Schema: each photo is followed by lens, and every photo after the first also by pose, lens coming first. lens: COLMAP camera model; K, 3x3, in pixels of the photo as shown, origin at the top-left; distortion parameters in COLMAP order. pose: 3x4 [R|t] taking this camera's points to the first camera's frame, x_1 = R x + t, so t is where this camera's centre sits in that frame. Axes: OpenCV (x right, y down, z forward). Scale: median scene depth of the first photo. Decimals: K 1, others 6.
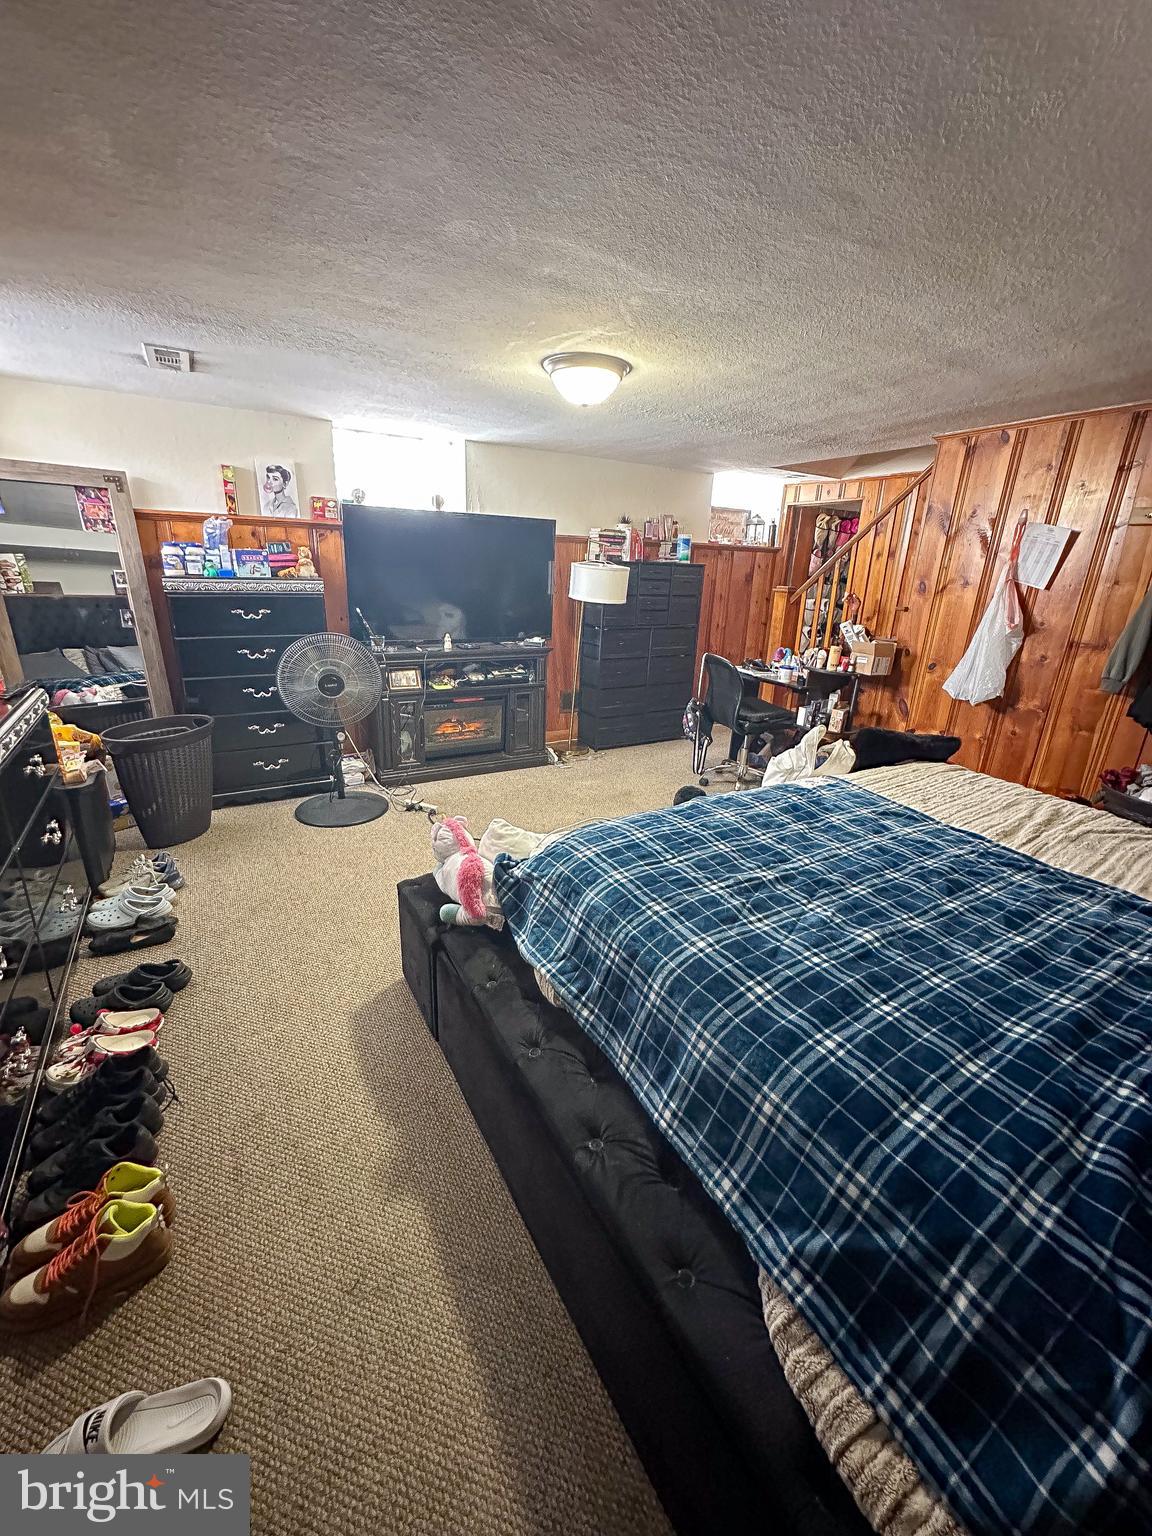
lens RADIAL K [[606.5, 0, 576.0], [0, 606.5, 768.0], [0, 0, 1]] dist [-0.001443, 0.000044]
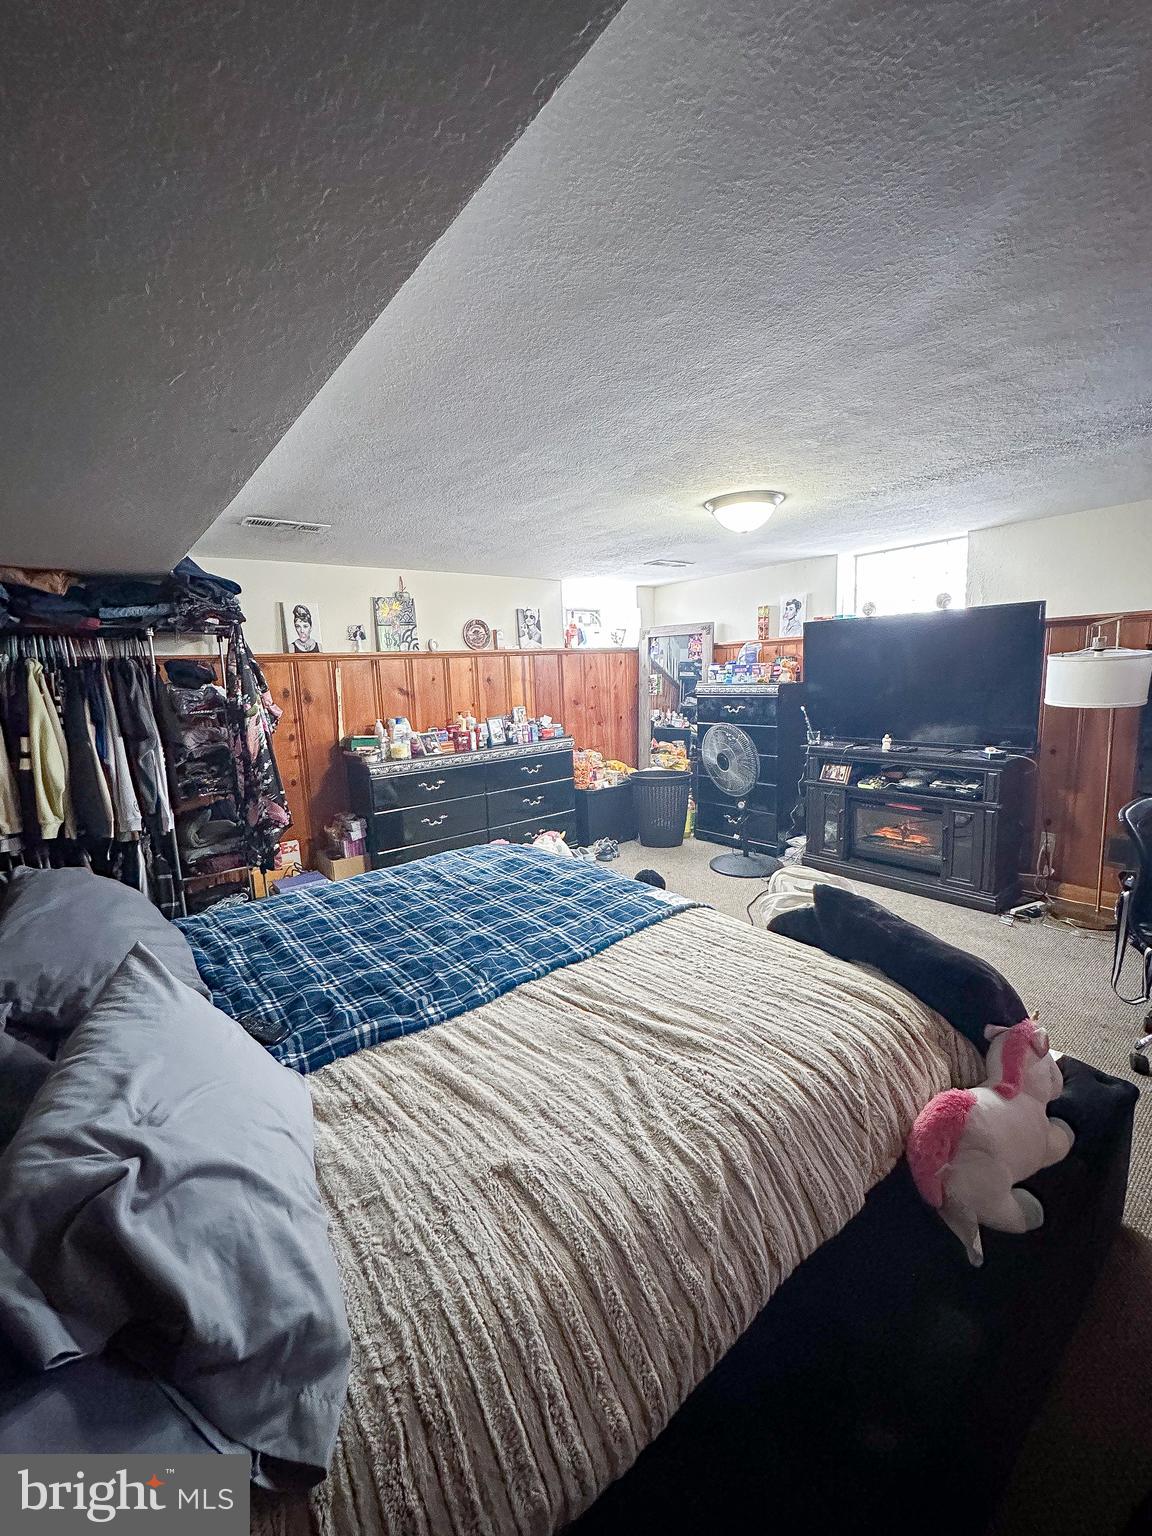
lens RADIAL K [[606.5, 0, 576.0], [0, 606.5, 768.0], [0, 0, 1]] dist [-0.001443, 0.000044]
pose [[0.174397, 0.116902, -0.977711, 0.755054], [-0.270750, 0.960348, 0.066531, -0.113808], [0.946721, 0.253113, 0.199133, 0.398318]]
